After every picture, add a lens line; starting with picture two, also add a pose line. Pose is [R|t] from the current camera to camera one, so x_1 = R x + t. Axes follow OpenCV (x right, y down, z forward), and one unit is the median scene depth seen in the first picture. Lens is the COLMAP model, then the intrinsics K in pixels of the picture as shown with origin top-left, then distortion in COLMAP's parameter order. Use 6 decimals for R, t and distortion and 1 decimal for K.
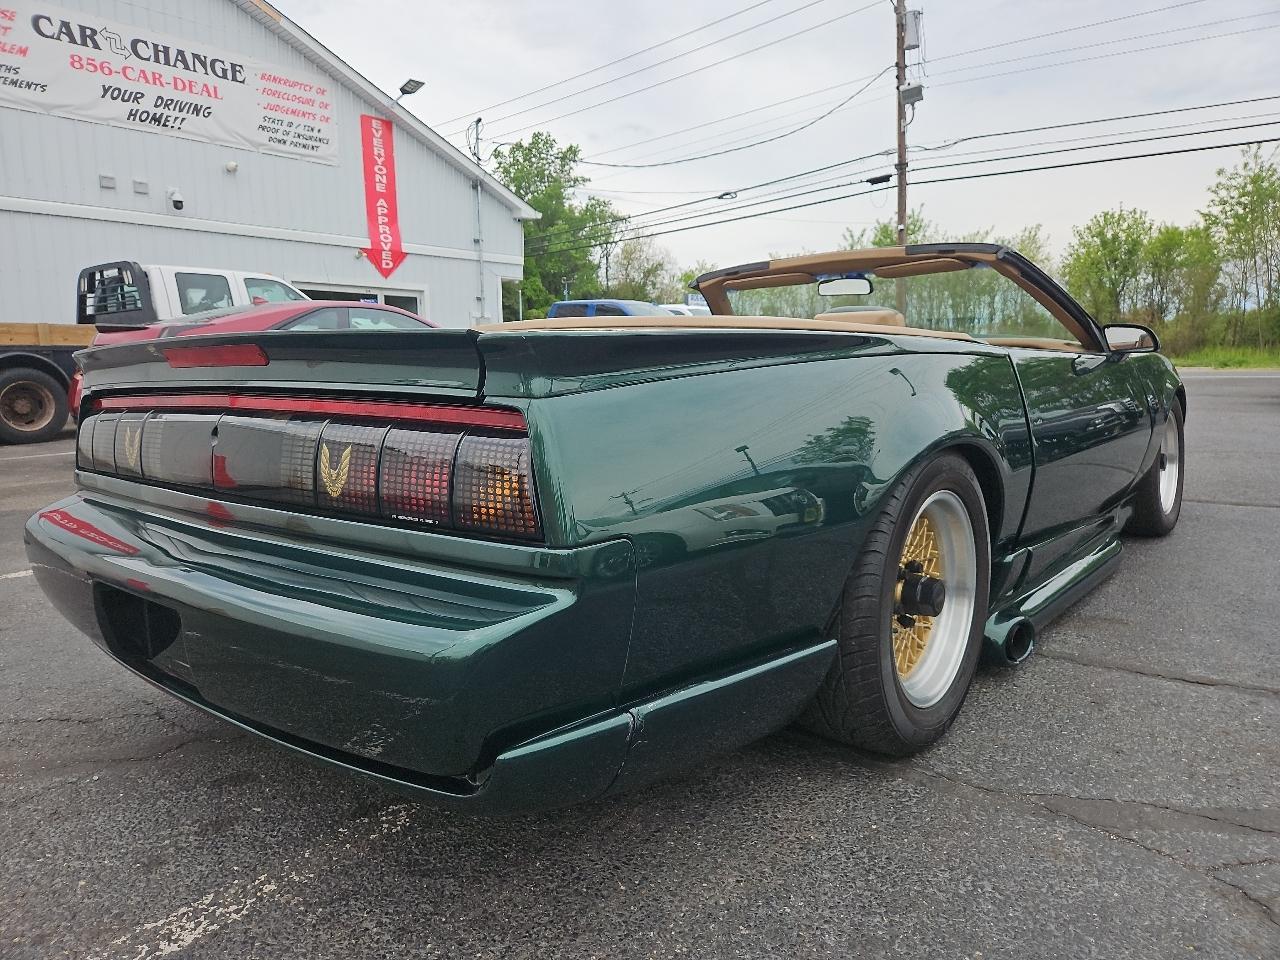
lens RADIAL K [[857.4, 0, 649.3], [0, 857.4, 470.1], [0, 0, 1]] dist [0.053373, -0.046247]
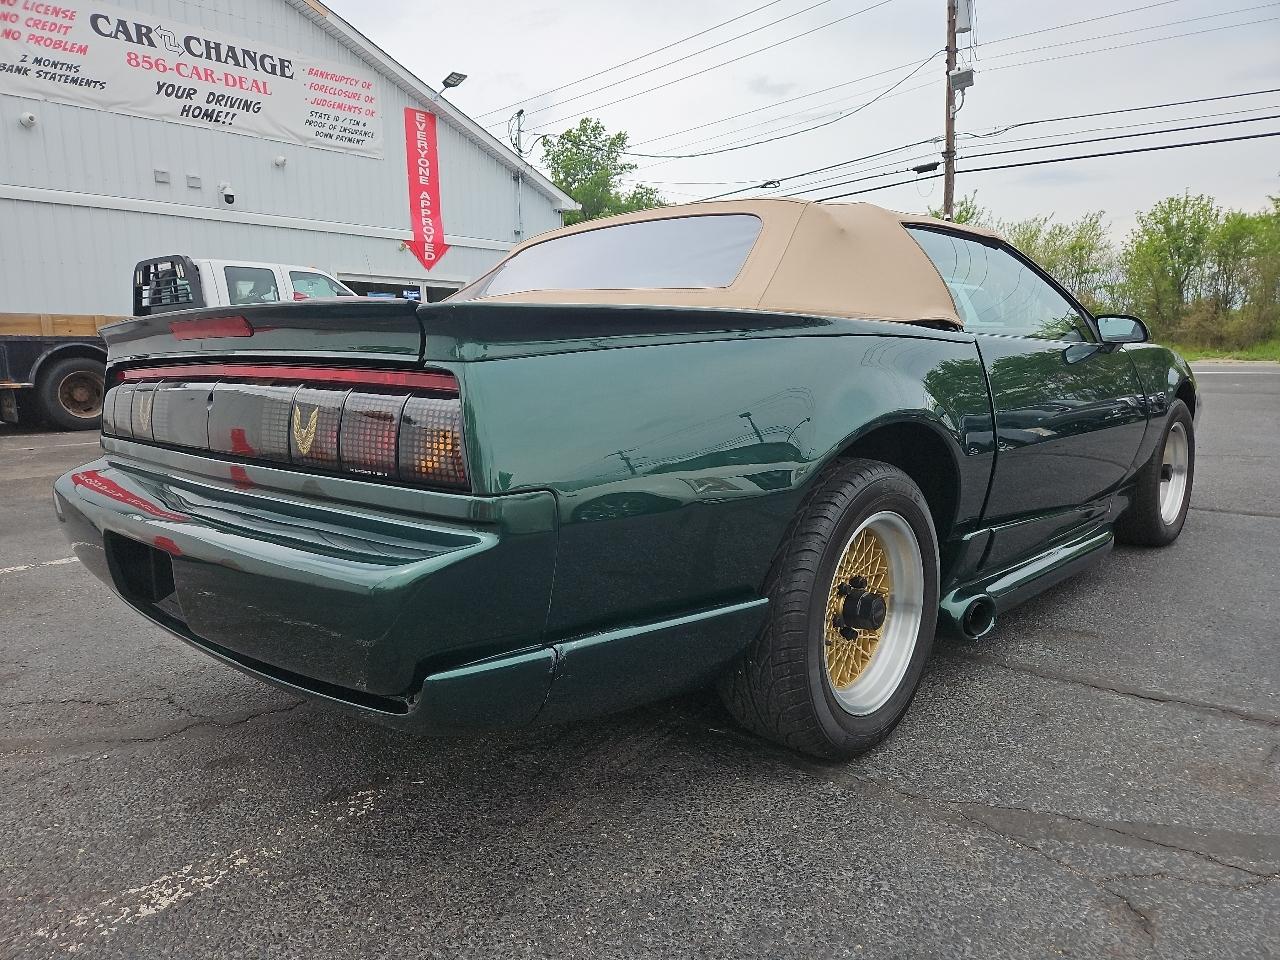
lens RADIAL K [[857.4, 0, 644.1], [0, 857.4, 478.3], [0, 0, 1]] dist [0.053373, -0.046247]
pose [[0.998294, 0.015136, -0.056386, 0.014124], [-0.013868, 0.999643, 0.022819, -0.004723], [0.056712, -0.021998, 0.998148, -0.008019]]
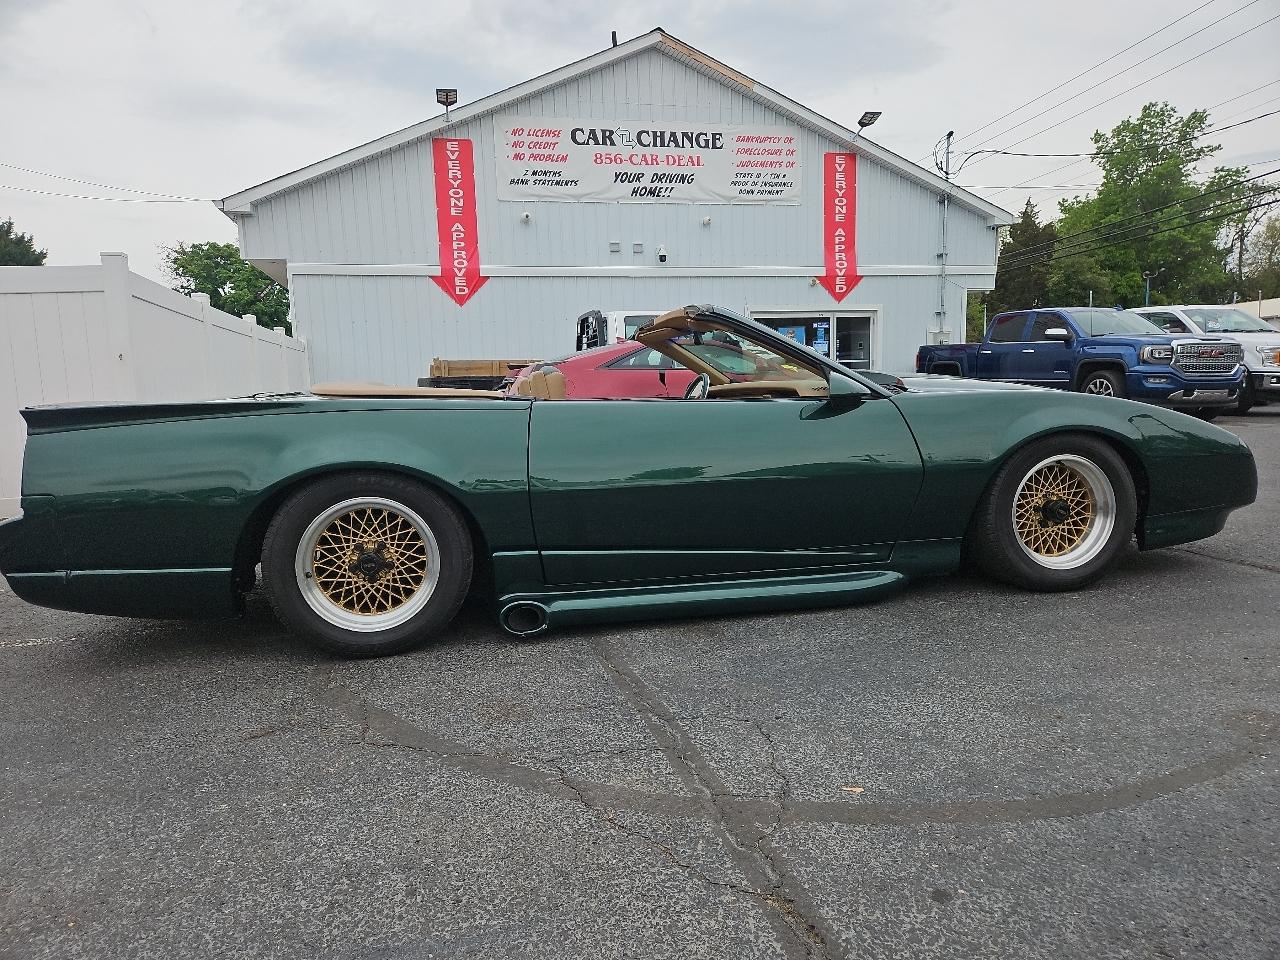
lens RADIAL K [[857.4, 0, 639.9], [0, 857.4, 482.5], [0, 0, 1]] dist [0.053373, -0.046247]
pose [[0.791271, 0.058861, -0.608626, 0.228472], [-0.057894, 0.998096, 0.021260, -0.009034], [0.608719, 0.018413, 0.793172, 0.005321]]
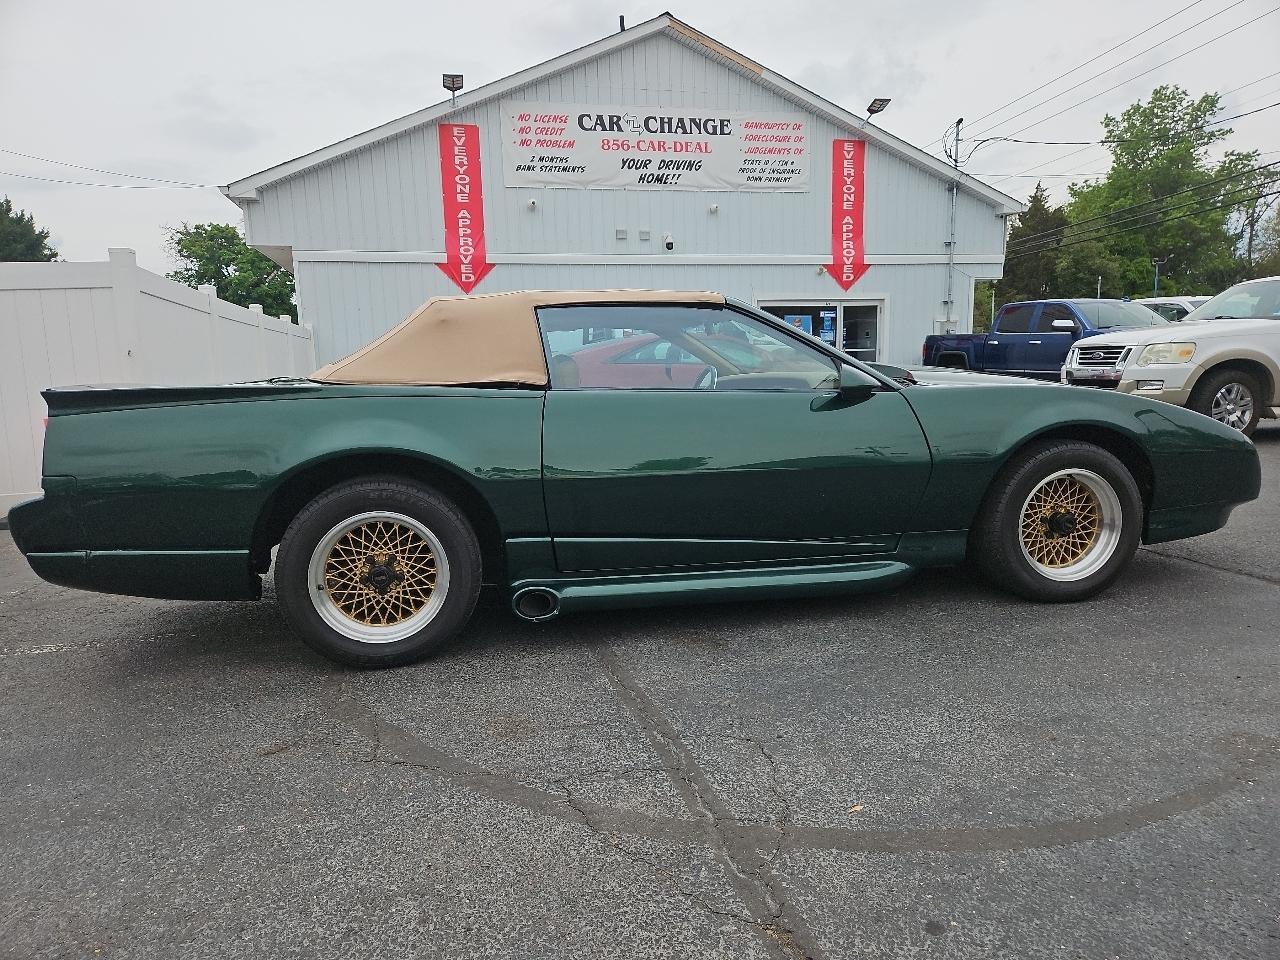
lens RADIAL K [[857.4, 0, 645.6], [0, 857.4, 483.1], [0, 0, 1]] dist [0.053373, -0.046247]
pose [[0.791078, 0.075436, -0.607047, 0.229770], [-0.063262, 0.997135, 0.041471, -0.017452], [0.608436, 0.005596, 0.793583, 0.002512]]
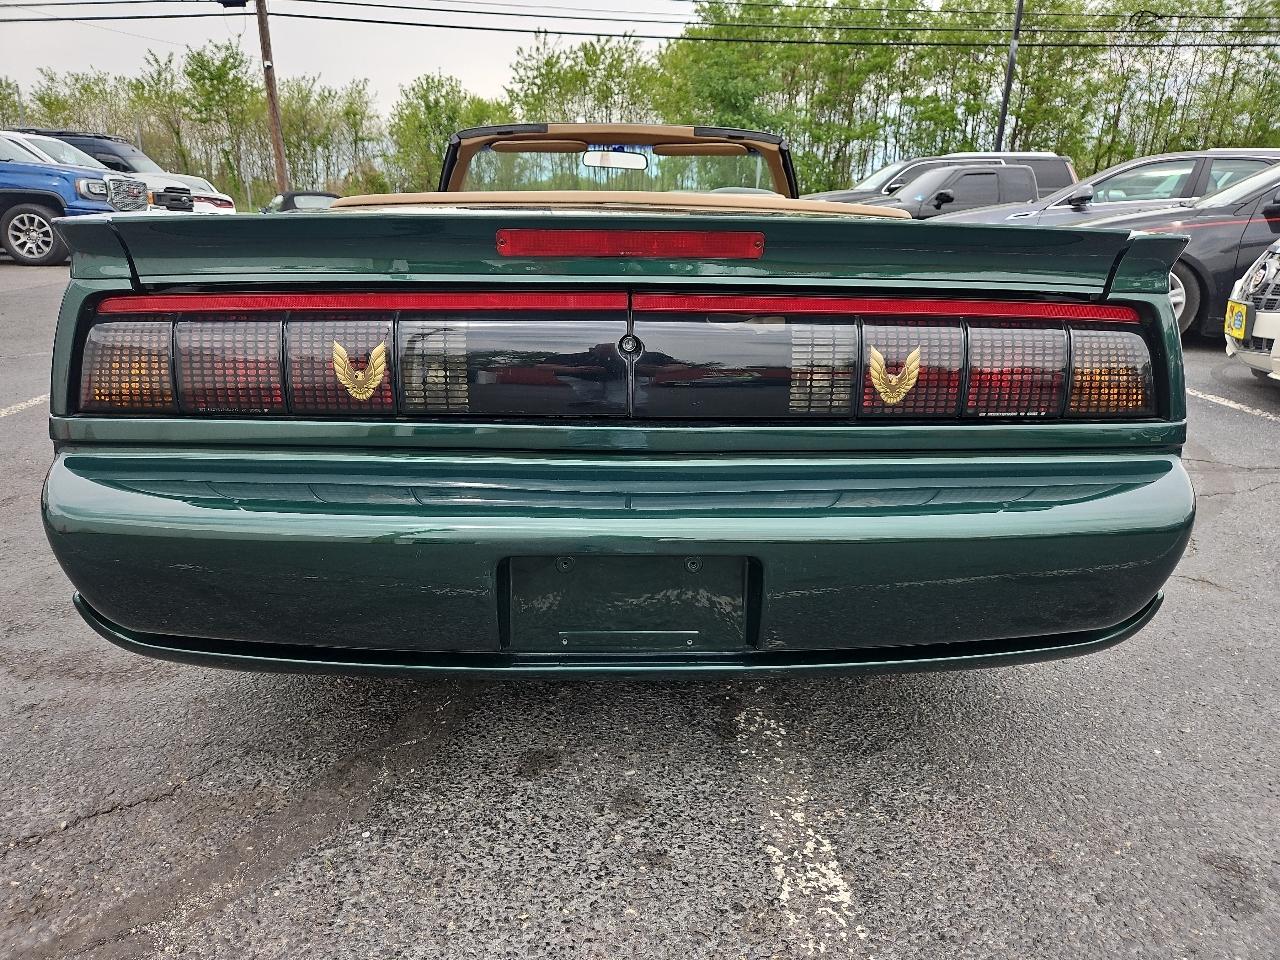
lens RADIAL K [[857.4, 0, 643.8], [0, 857.4, 468.7], [0, 0, 1]] dist [0.053373, -0.046247]
pose [[0.751714, -0.154381, 0.641166, -0.115255], [0.052798, 0.983182, 0.174831, -0.007499], [-0.657373, -0.097571, 0.747222, 0.045092]]
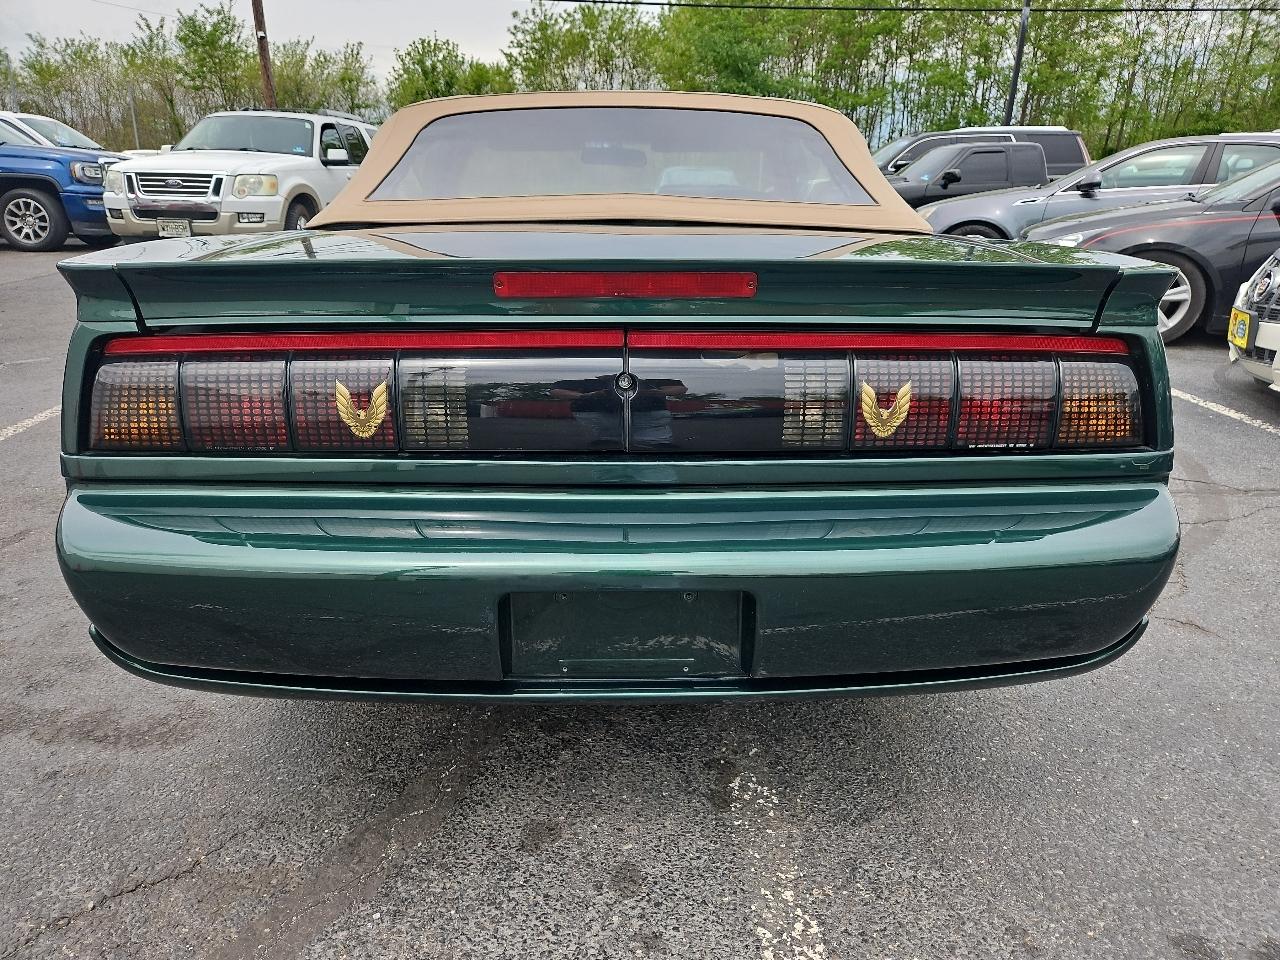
lens RADIAL K [[857.4, 0, 641.7], [0, 857.4, 486.0], [0, 0, 1]] dist [0.053373, -0.046247]
pose [[0.754988, -0.188584, 0.628036, -0.113919], [0.055535, 0.972701, 0.225318, -0.022122], [-0.653383, -0.135234, 0.744850, 0.044252]]
